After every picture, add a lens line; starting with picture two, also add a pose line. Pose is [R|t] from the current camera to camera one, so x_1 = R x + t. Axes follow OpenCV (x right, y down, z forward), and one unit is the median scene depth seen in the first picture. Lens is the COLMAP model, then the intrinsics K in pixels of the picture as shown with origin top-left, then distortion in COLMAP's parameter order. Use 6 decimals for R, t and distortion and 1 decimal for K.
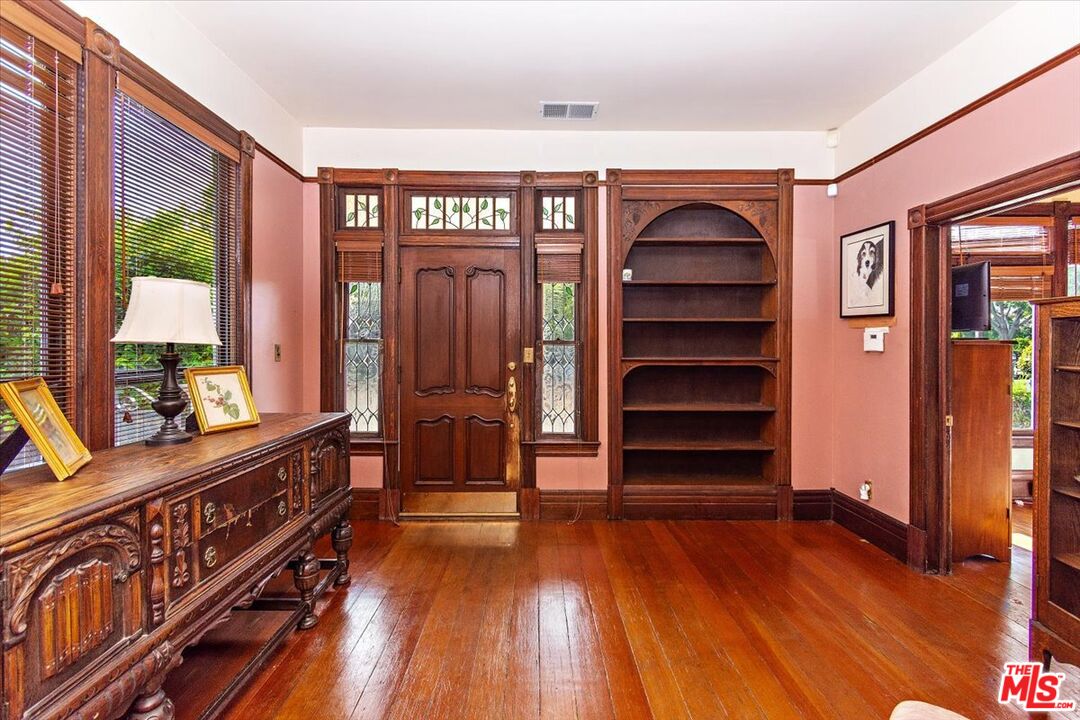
lens RADIAL K [[481.7, 0, 537.5], [0, 481.7, 344.6], [0, 0, 1]] dist [0.000091, 0.000131]
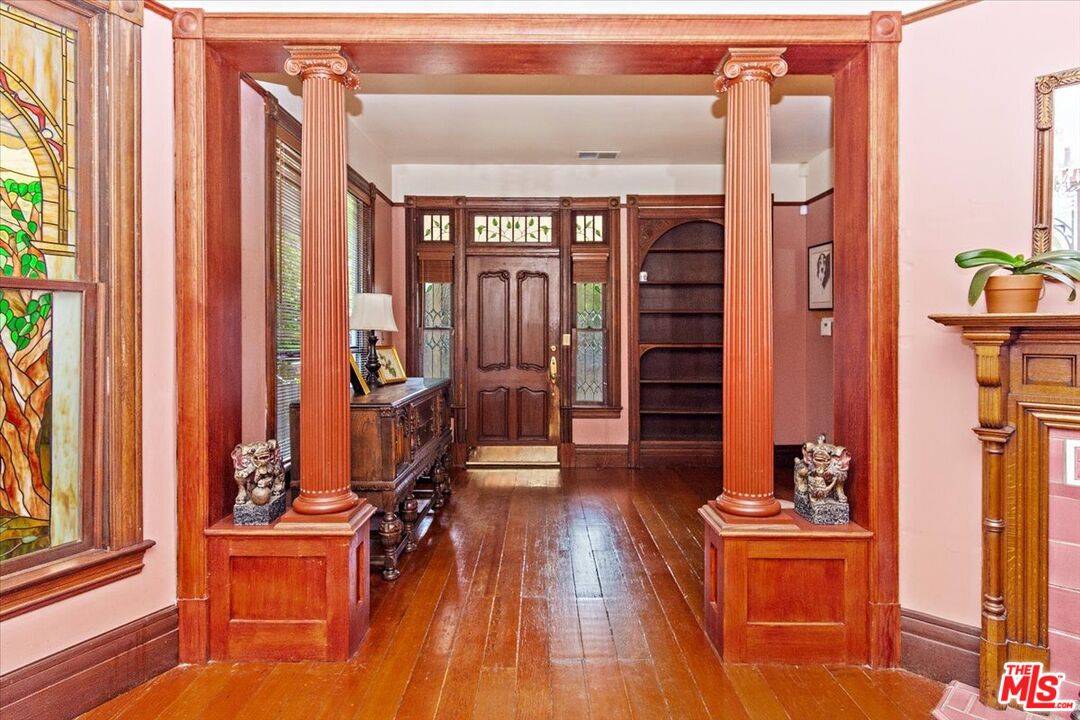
lens RADIAL K [[576.7, 0, 541.9], [0, 576.7, 335.9], [0, 0, 1]] dist [0.000631, 0.000052]
pose [[0.999899, -0.002253, -0.014065, -0.061720], [0.002324, 0.999984, 0.005073, 0.003883], [0.014053, -0.005105, 0.999888, -0.538975]]
